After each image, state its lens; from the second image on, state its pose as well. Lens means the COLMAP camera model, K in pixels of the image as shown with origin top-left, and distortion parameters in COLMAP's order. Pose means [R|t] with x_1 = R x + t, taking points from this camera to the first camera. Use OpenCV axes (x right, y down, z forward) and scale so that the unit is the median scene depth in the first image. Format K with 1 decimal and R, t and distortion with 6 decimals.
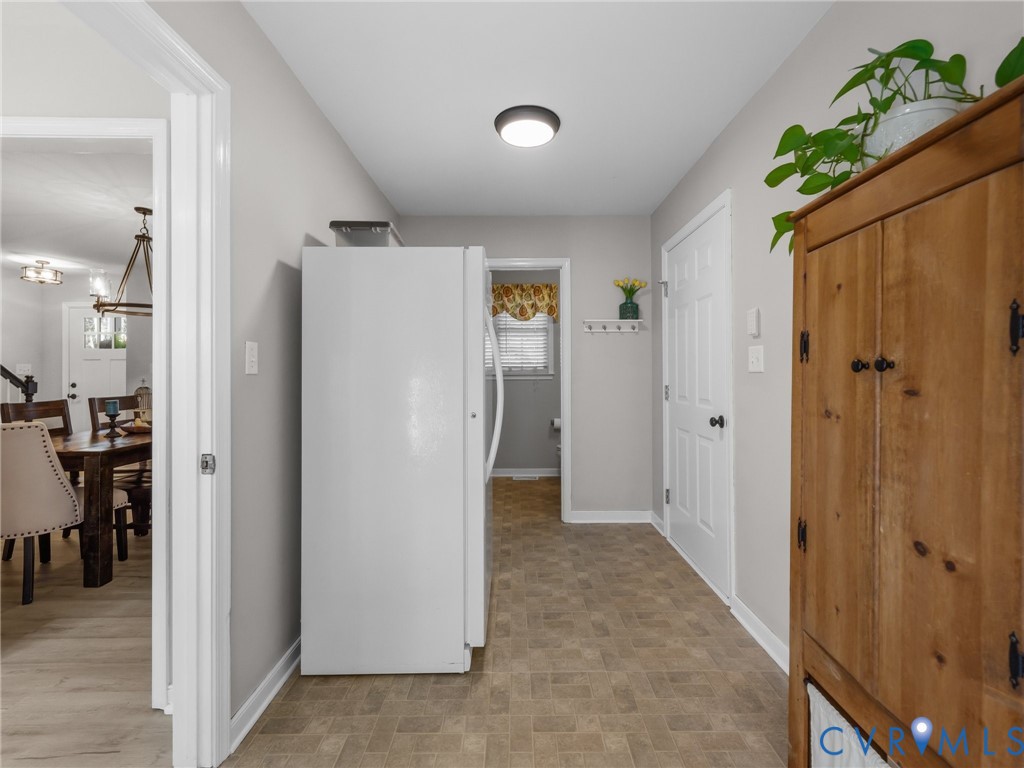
lens RADIAL K [[461.8, 0, 515.1], [0, 461.8, 371.5], [0, 0, 1]] dist [0.002059, 0.000477]
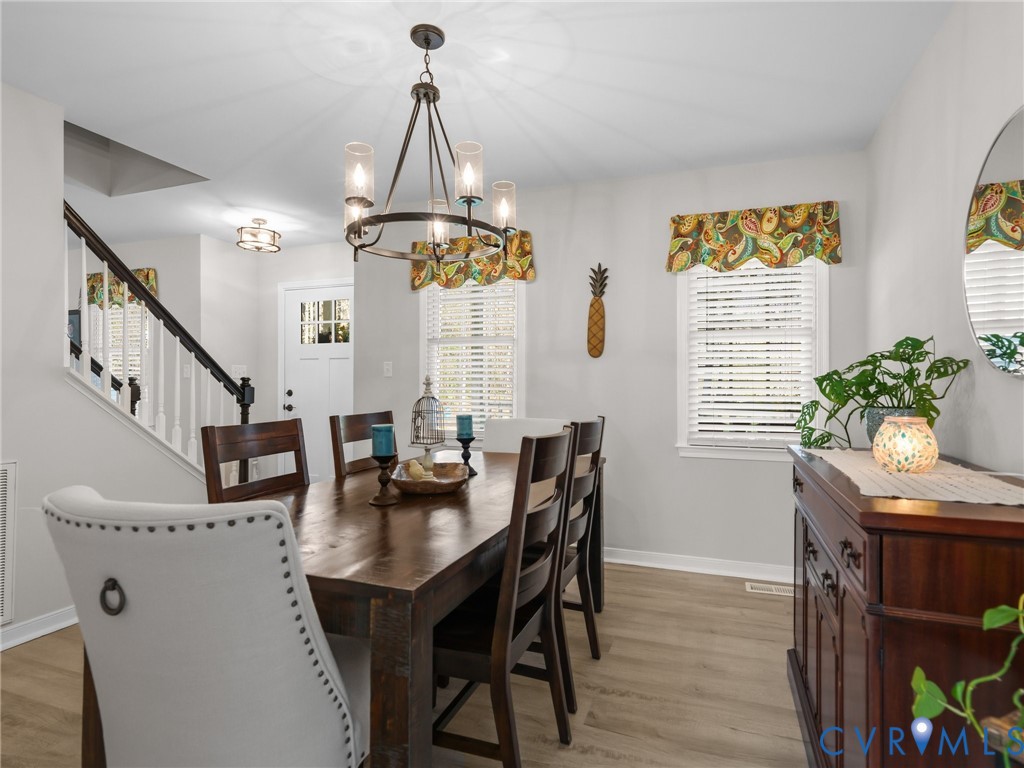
lens RADIAL K [[558.7, 0, 512.0], [0, 558.7, 384.0], [0, 0, 1]] dist [0.001520, 0.000246]
pose [[0.935336, 0.005684, -0.353716, -0.491727], [-0.004164, 0.999979, 0.005059, 0.015338], [0.353737, -0.003259, 0.935339, 0.464494]]
